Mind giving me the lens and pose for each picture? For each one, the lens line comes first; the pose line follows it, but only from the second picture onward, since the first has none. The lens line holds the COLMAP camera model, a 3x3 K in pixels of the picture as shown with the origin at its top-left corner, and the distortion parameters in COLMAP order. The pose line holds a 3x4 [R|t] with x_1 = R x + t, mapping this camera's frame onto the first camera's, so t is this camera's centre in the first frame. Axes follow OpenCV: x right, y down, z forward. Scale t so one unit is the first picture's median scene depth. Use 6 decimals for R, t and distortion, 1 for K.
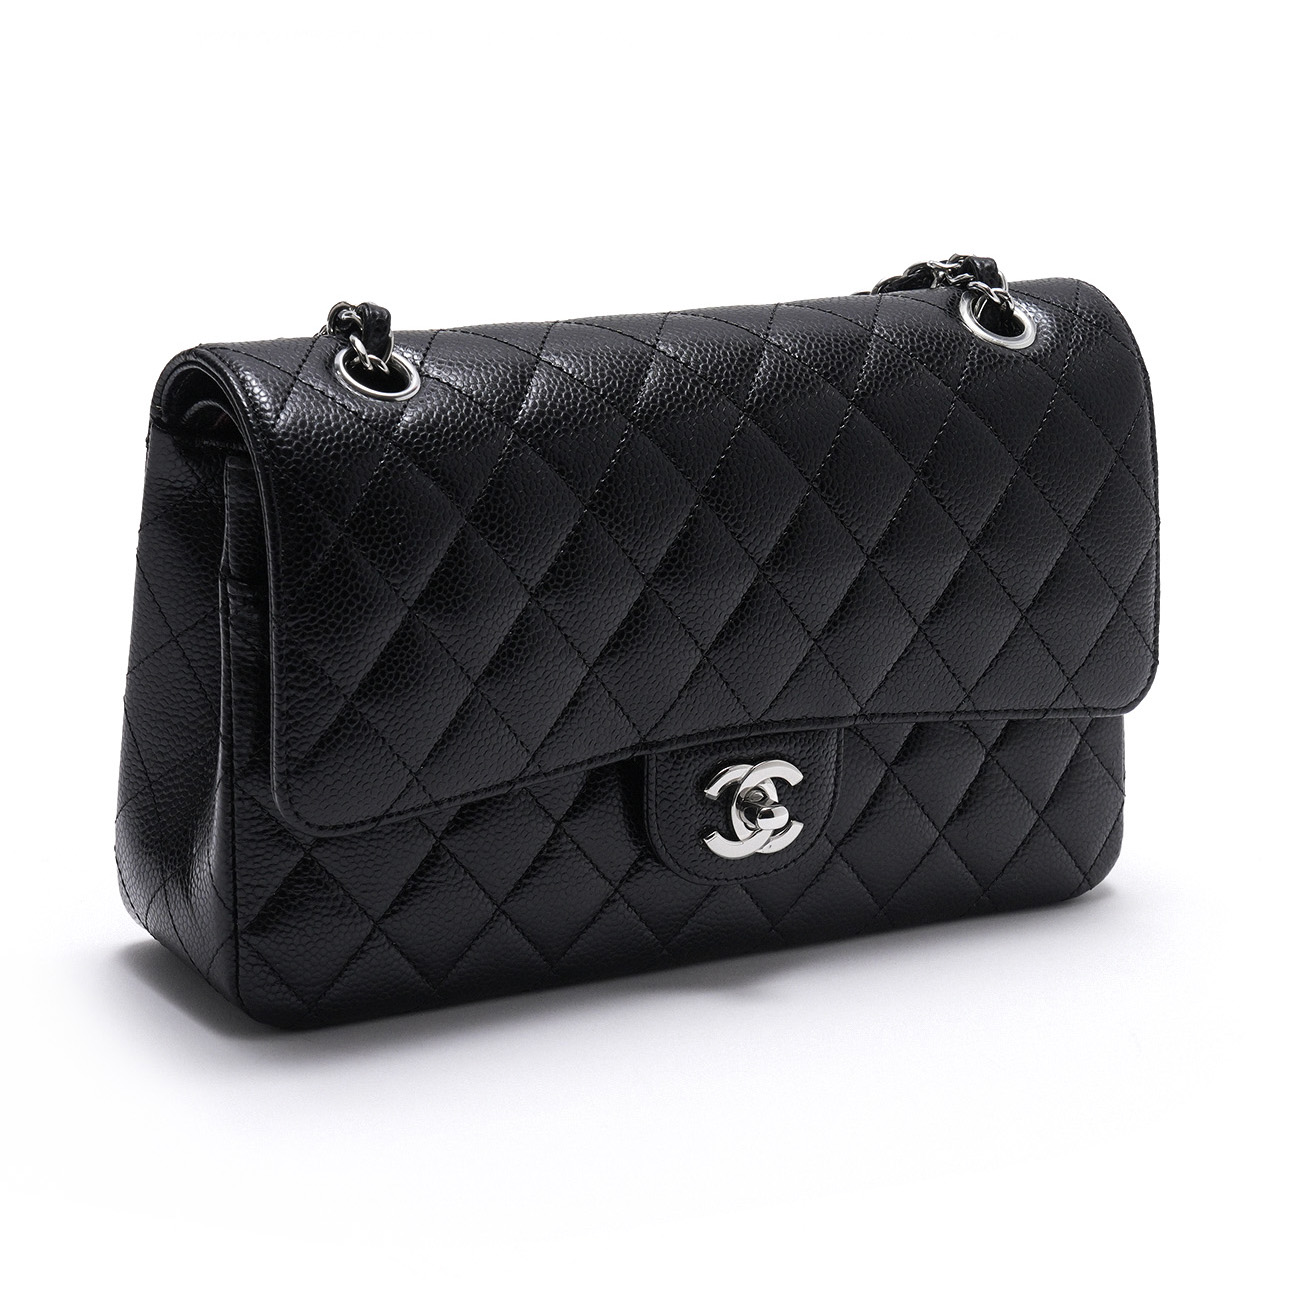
lens RADIAL K [[3493.9, 0, 650.0], [0, 3493.9, 650.0], [0, 0, 1]] dist [0.093284, -0.200284]
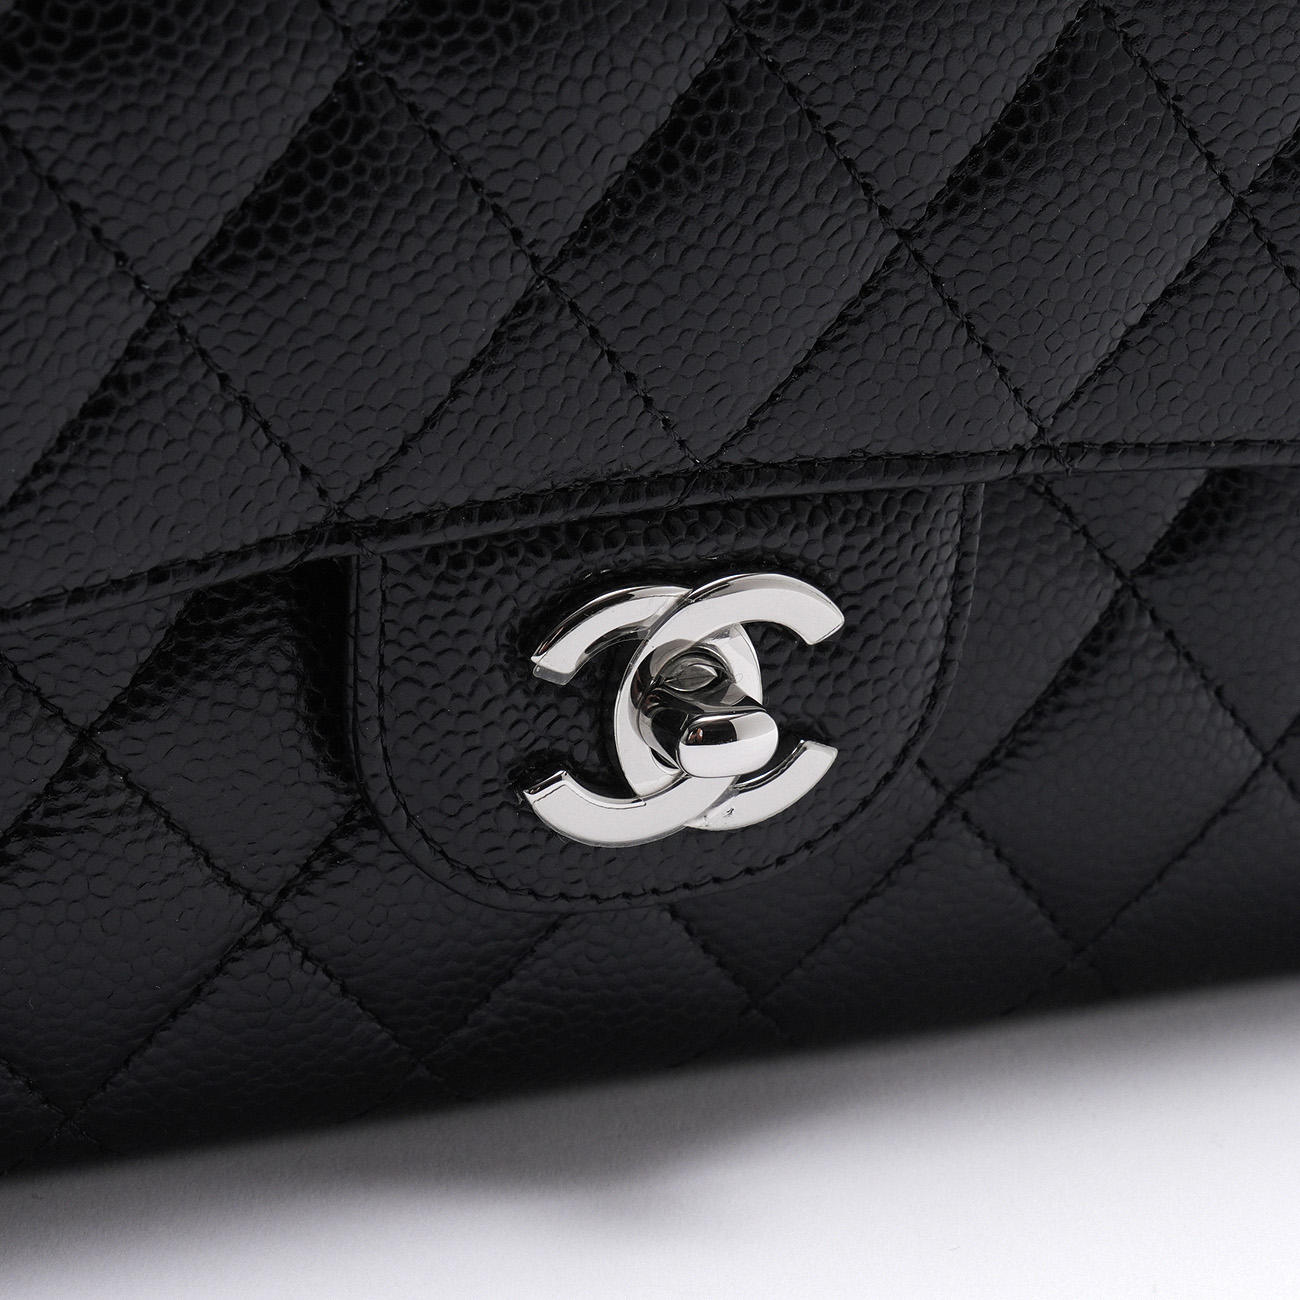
lens RADIAL K [[3493.9, 0, 650.0], [0, 3493.9, 650.0], [0, 0, 1]] dist [0.093284, -0.200284]
pose [[0.975685, 0.089198, -0.200205, 0.097022], [-0.047000, 0.977341, 0.206385, -0.033339], [0.214078, -0.191957, 0.957770, 0.664988]]
